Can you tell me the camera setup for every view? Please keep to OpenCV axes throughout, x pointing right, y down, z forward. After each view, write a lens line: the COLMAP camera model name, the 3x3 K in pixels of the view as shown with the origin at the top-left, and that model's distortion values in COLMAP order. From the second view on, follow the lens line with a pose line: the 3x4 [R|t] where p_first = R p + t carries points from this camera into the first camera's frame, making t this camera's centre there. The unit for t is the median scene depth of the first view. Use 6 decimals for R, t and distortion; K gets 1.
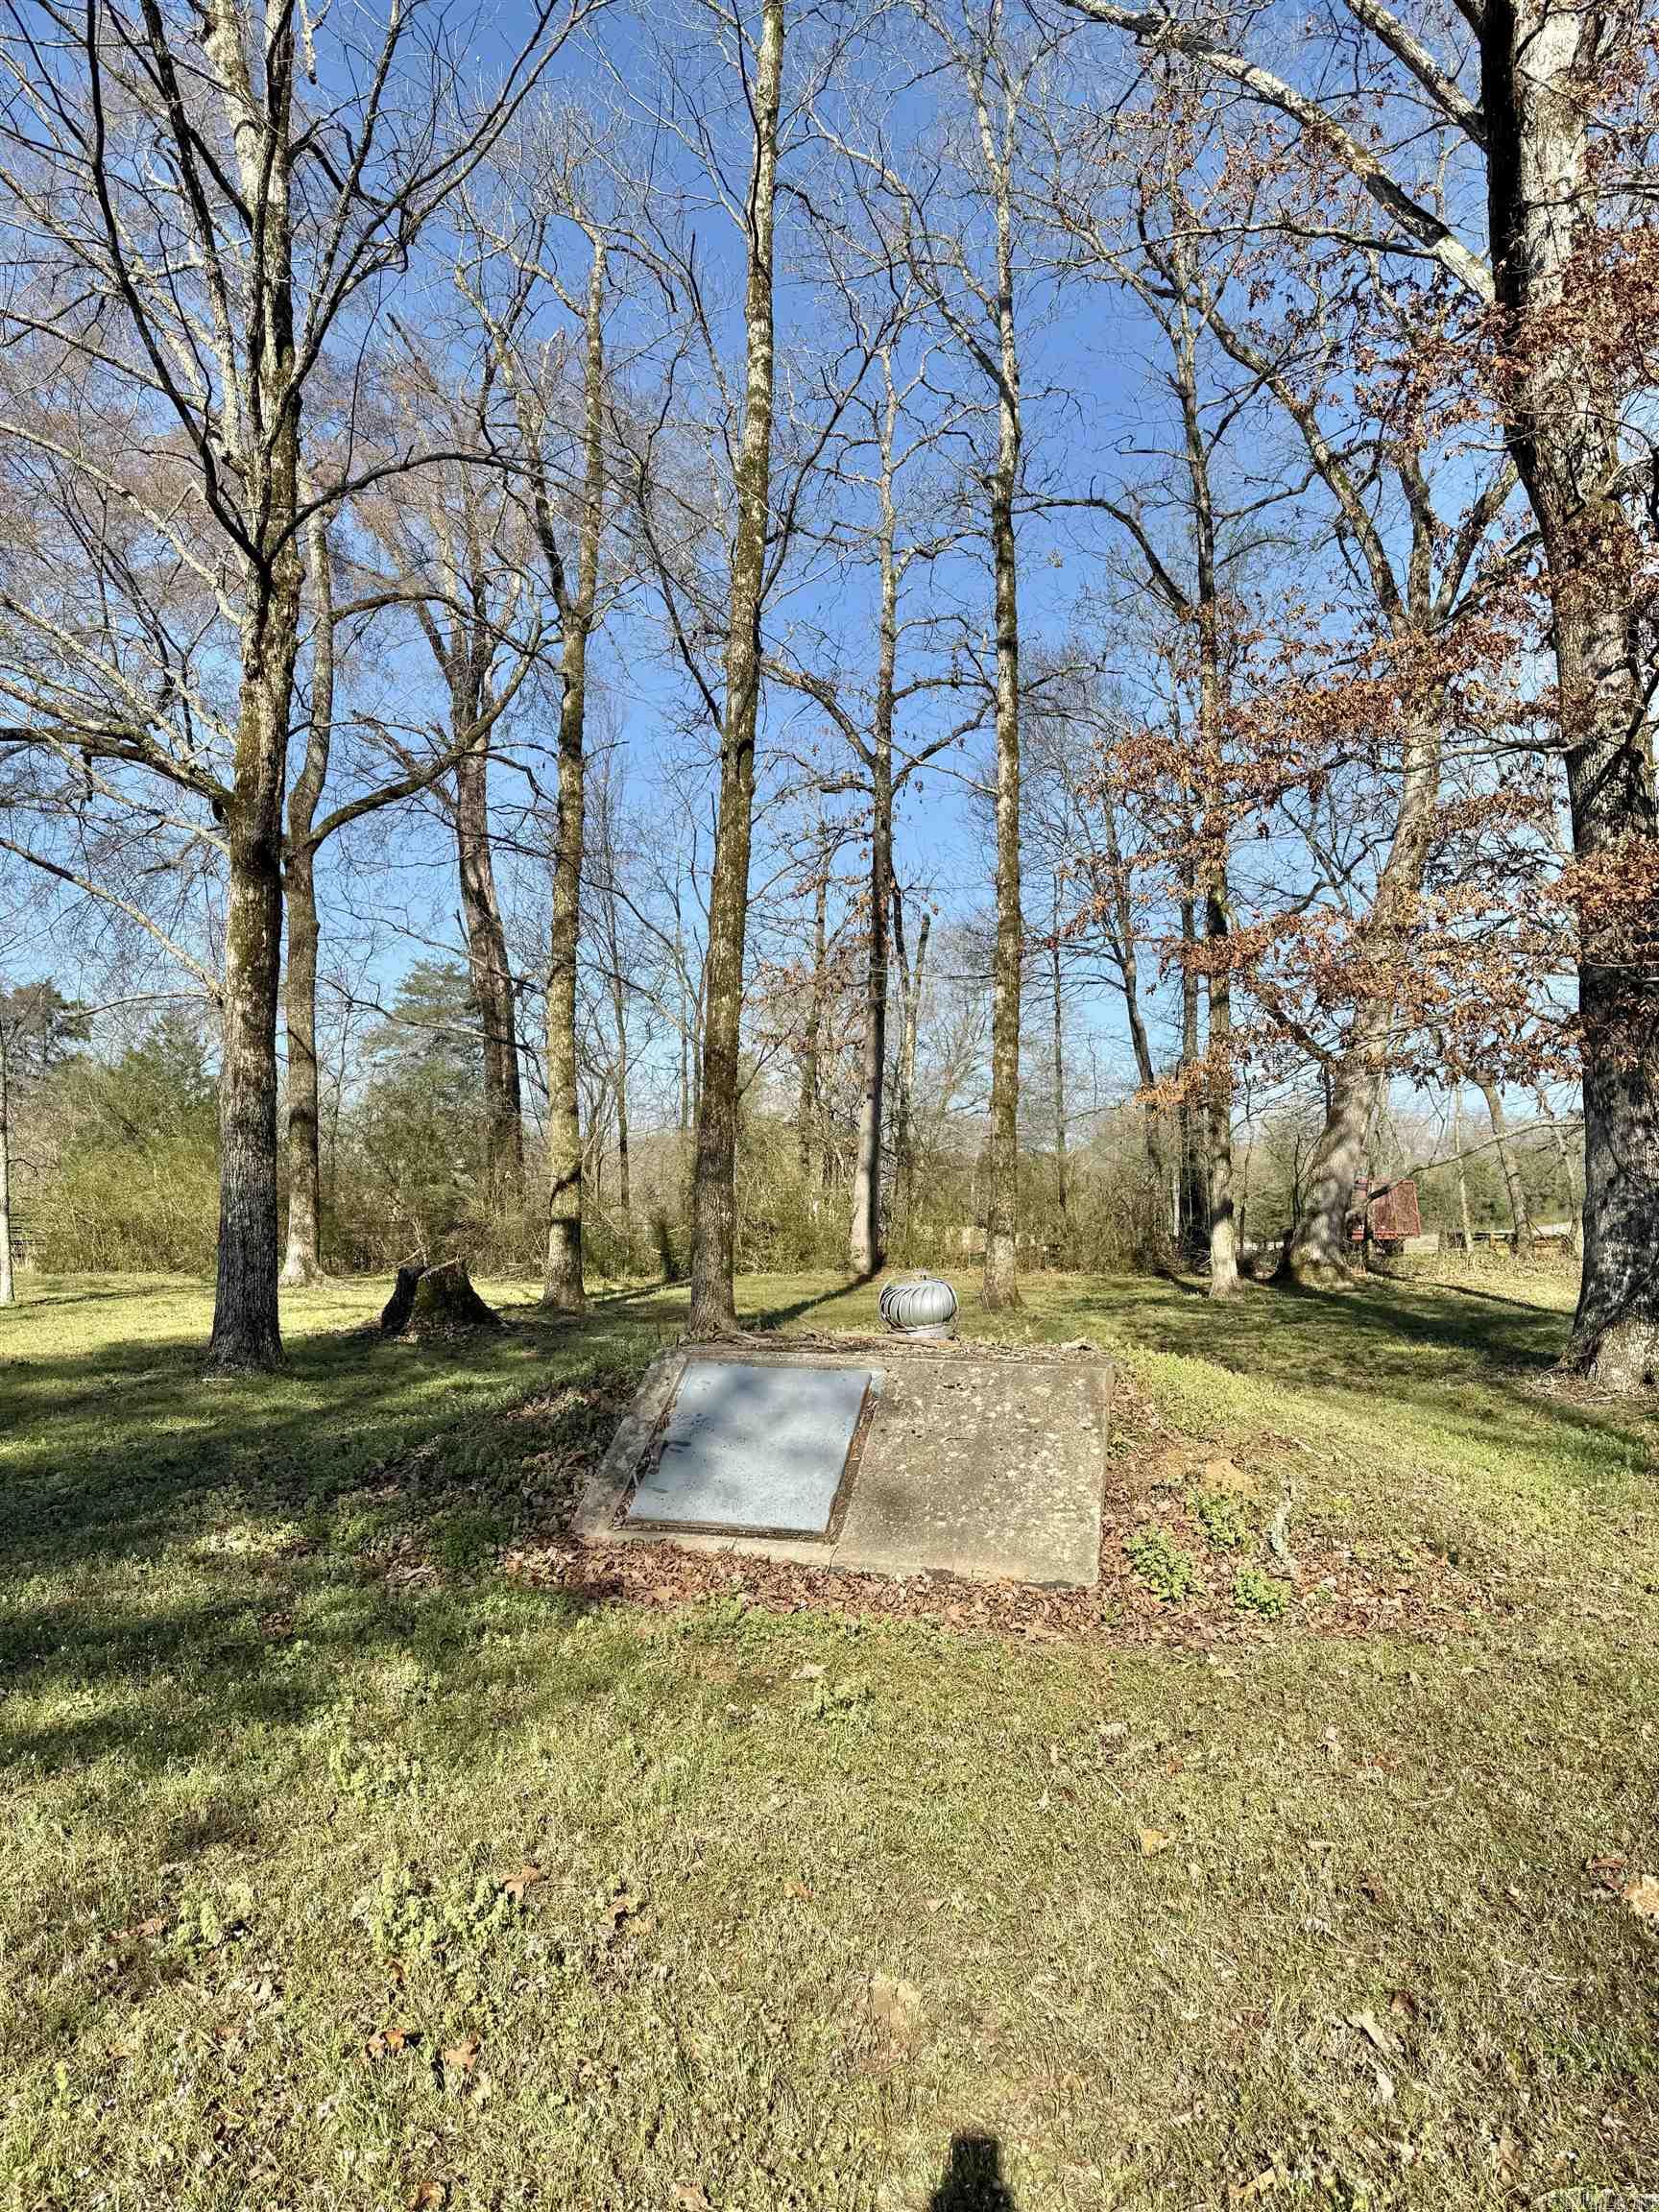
lens RADIAL K [[1578.8, 0, 829.5], [0, 1578.8, 1106.0], [0, 0, 1]] dist [0.052110, -0.039676]
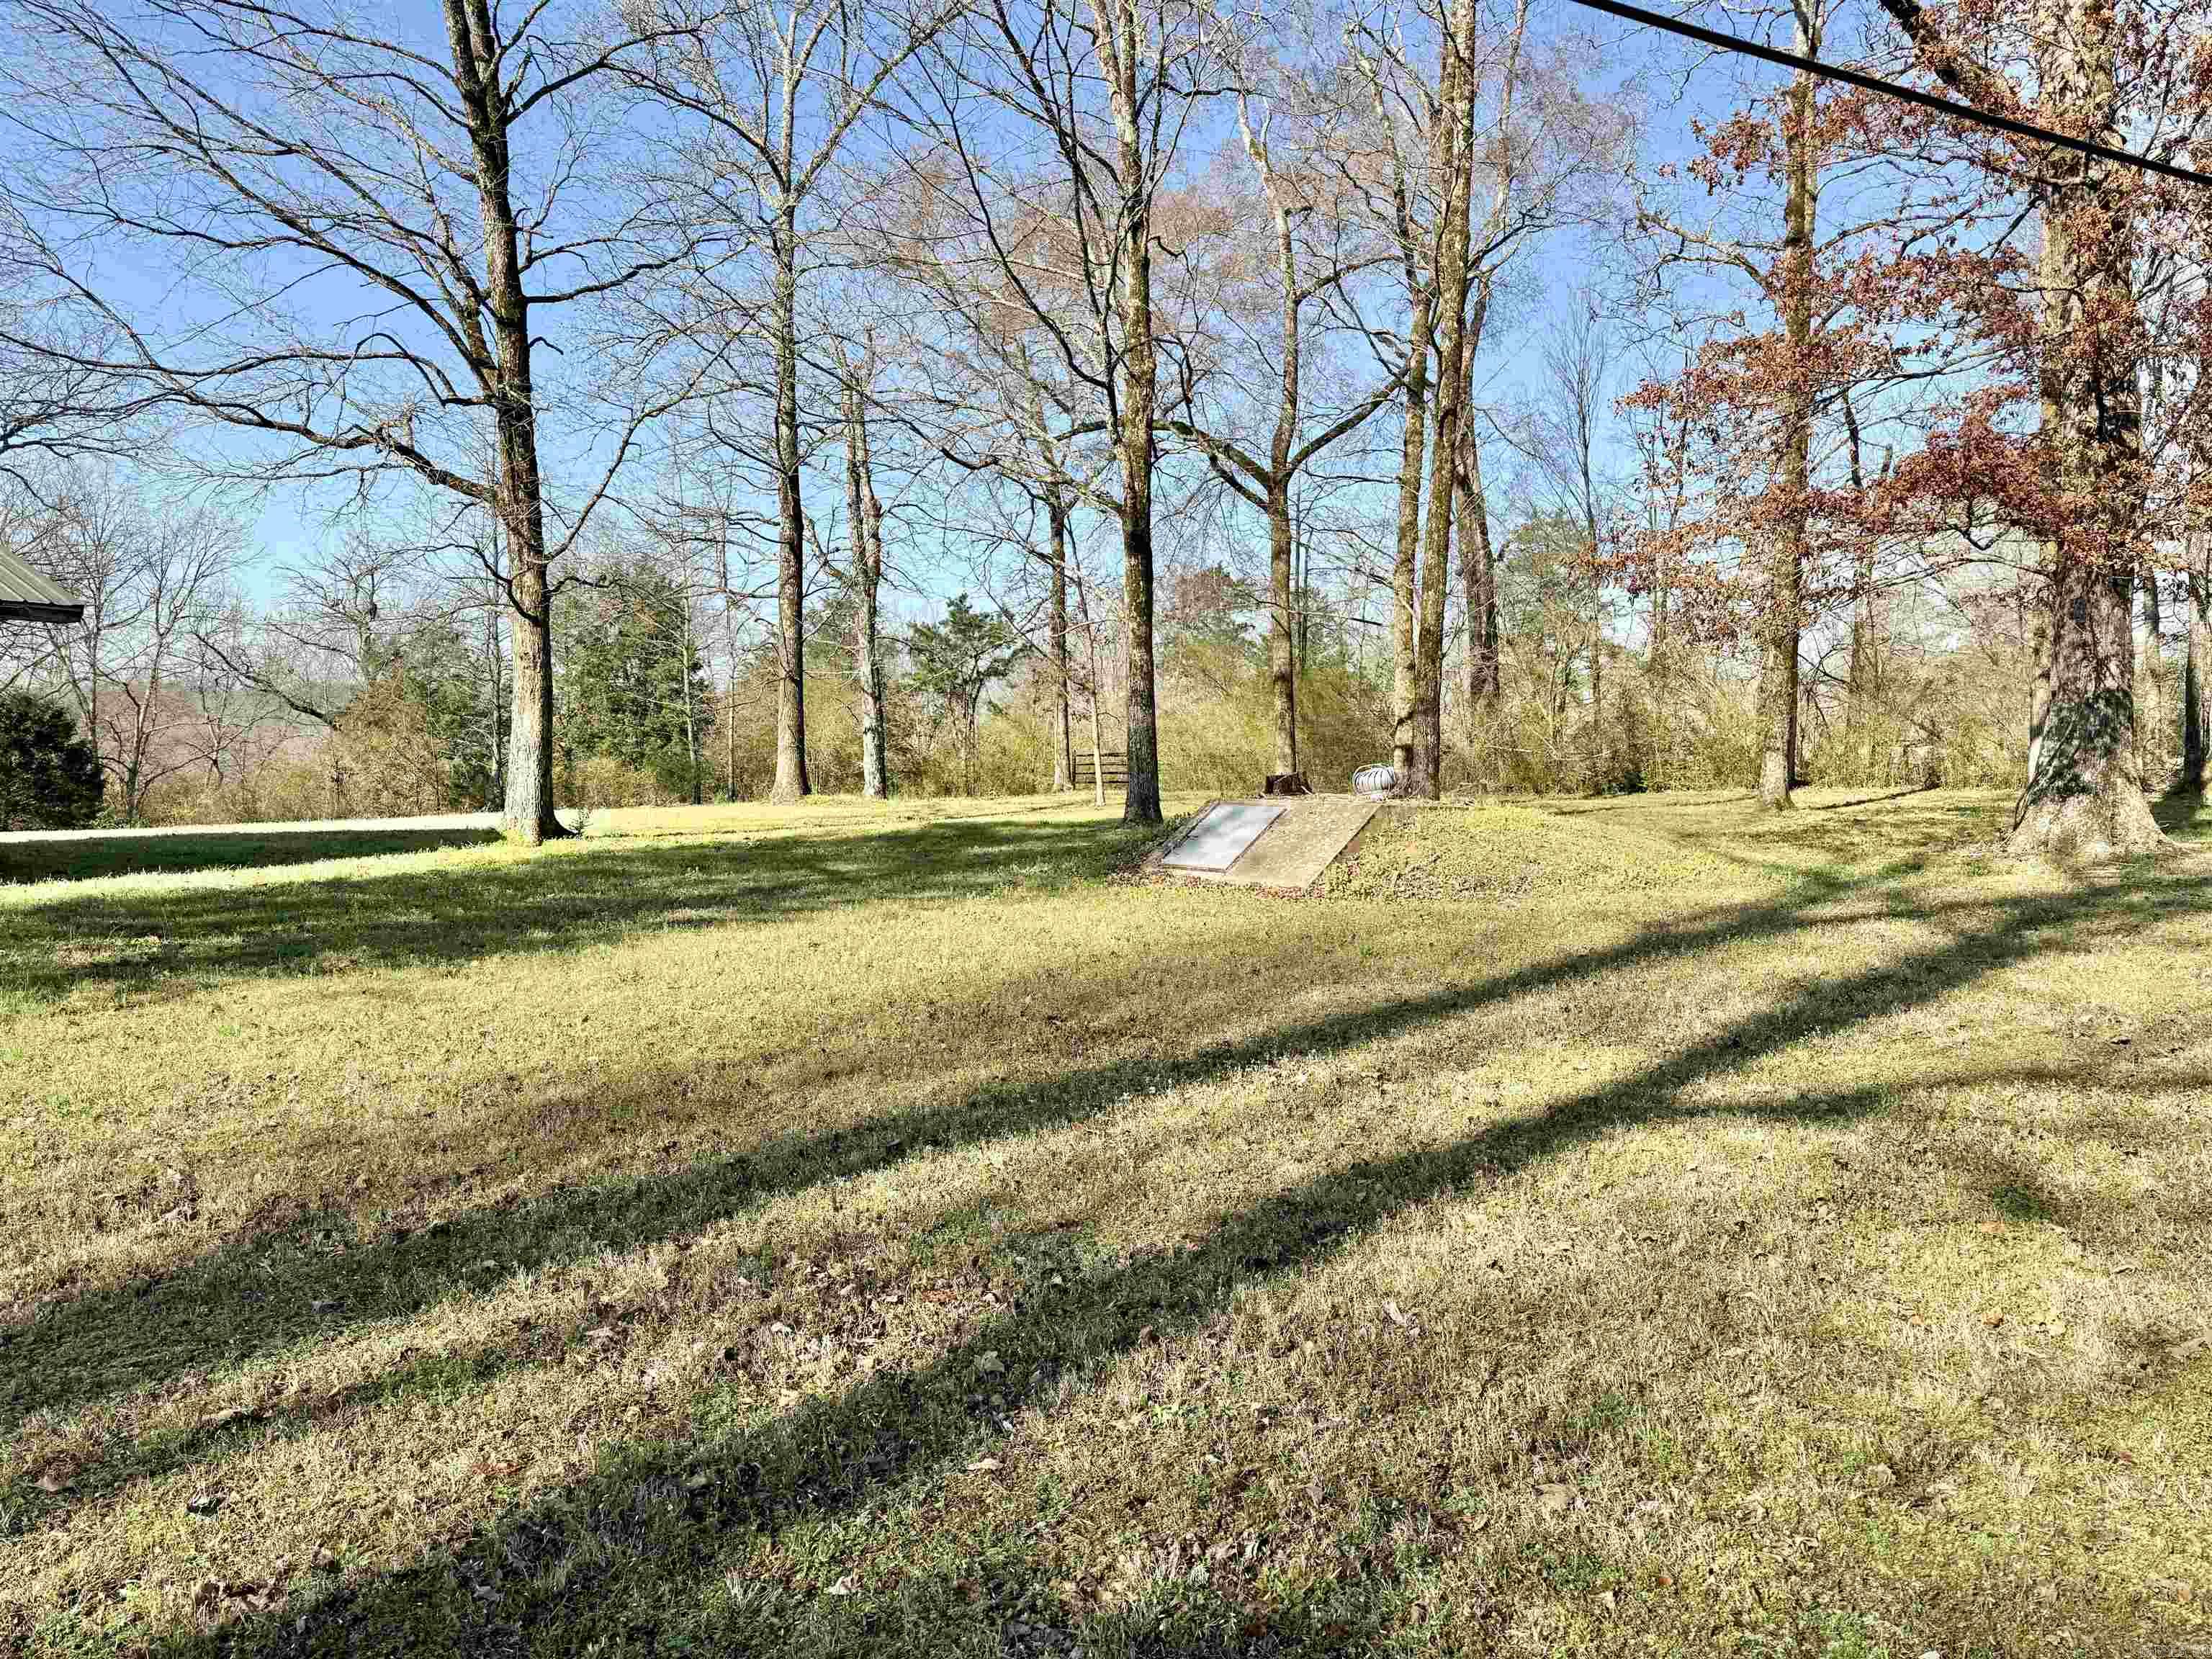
lens RADIAL K [[1578.8, 0, 1094.7], [0, 1578.8, 831.9], [0, 0, 1]] dist [0.052110, -0.039676]
pose [[0.838887, 0.011258, -0.544190, 0.458374], [0.052057, 0.993544, 0.100802, -0.010452], [0.541811, -0.112890, 0.832884, -0.423487]]
